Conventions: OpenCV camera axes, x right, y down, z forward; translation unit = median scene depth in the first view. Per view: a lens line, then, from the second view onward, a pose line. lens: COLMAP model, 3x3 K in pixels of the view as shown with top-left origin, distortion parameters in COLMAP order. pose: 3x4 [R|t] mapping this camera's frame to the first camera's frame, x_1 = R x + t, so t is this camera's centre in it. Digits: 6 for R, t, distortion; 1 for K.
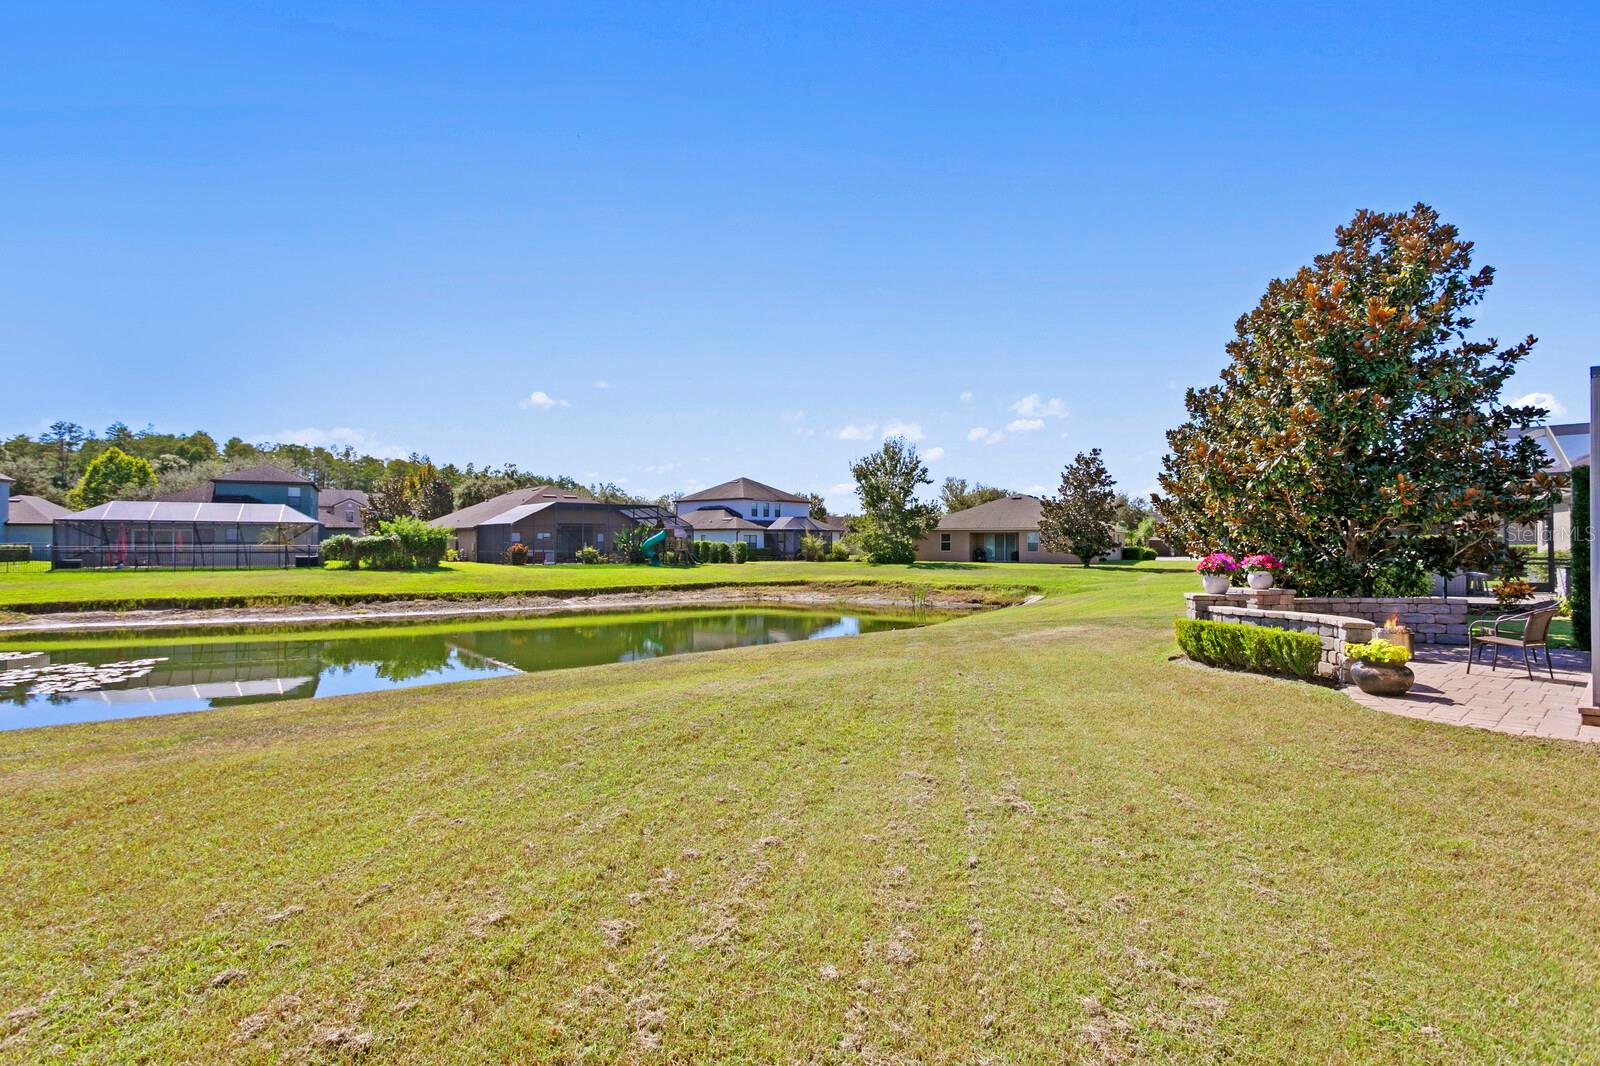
lens RADIAL K [[803.2, 0, 789.9], [0, 803.2, 533.8], [0, 0, 1]] dist [-0.002872, 0.001436]
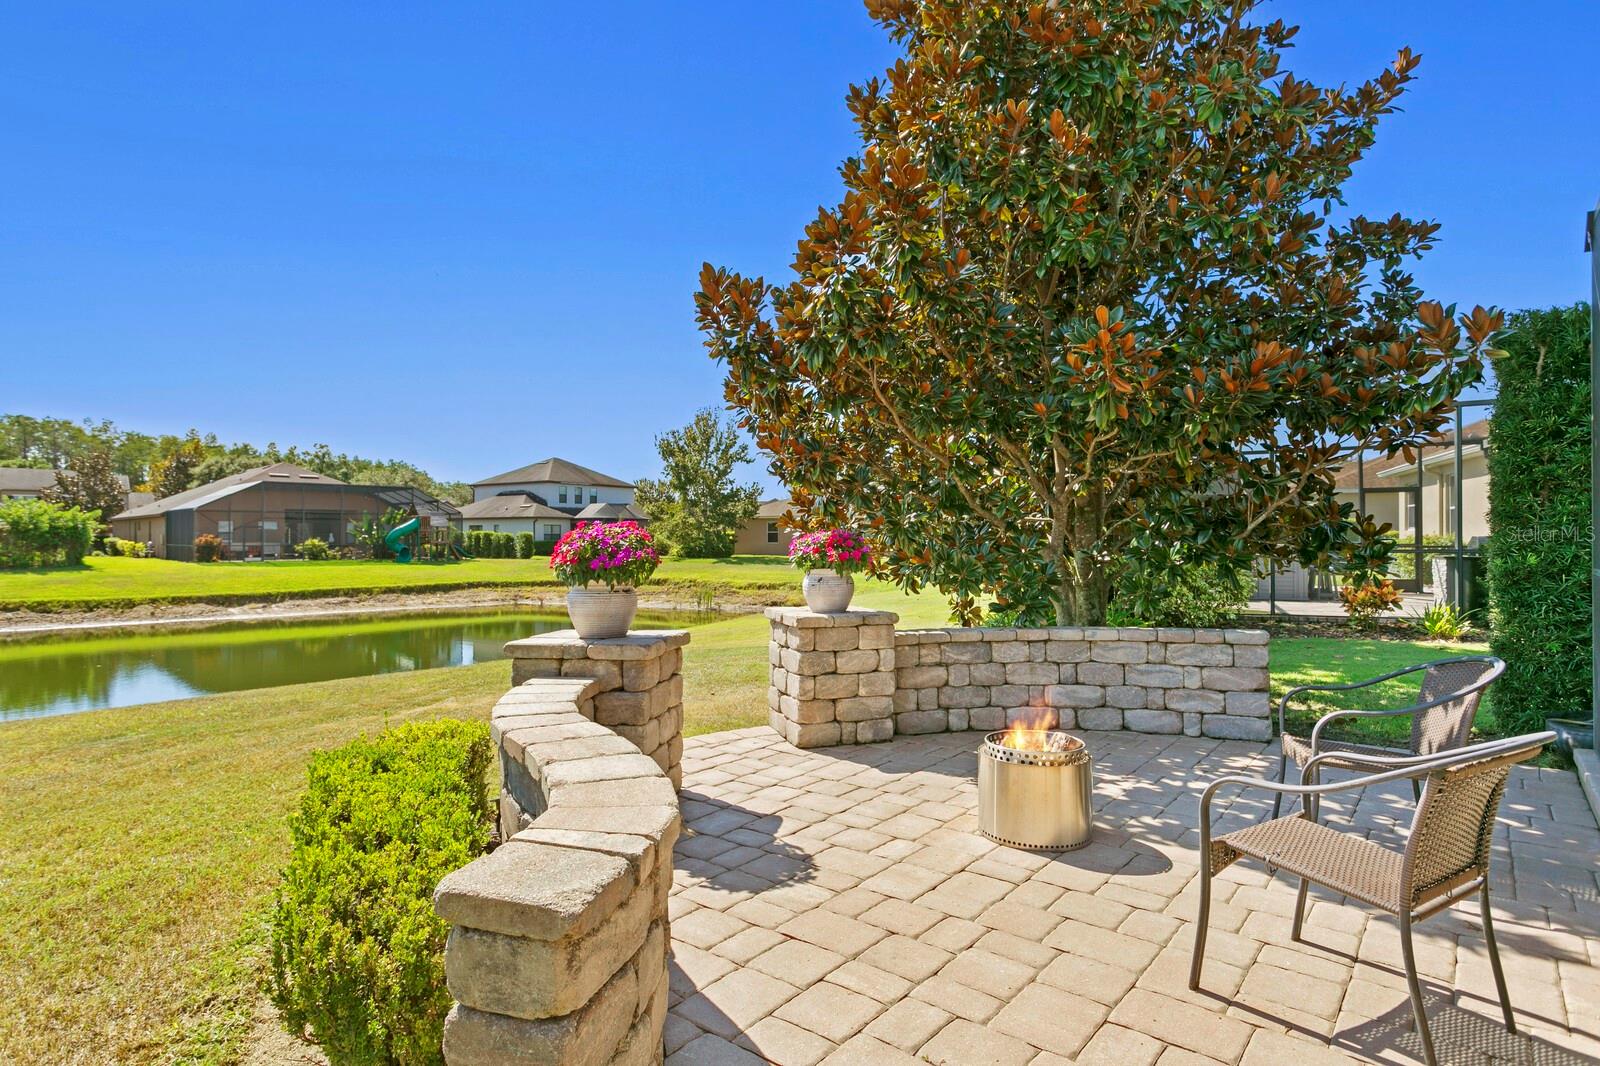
lens RADIAL K [[829.4, 0, 800.0], [0, 829.4, 533.0], [0, 0, 1]] dist [0.000940, 0.000954]
pose [[0.991660, -0.001195, 0.128877, 0.126065], [0.000362, 0.999979, 0.006486, 0.006092], [-0.128882, -0.006385, 0.991639, 0.139022]]
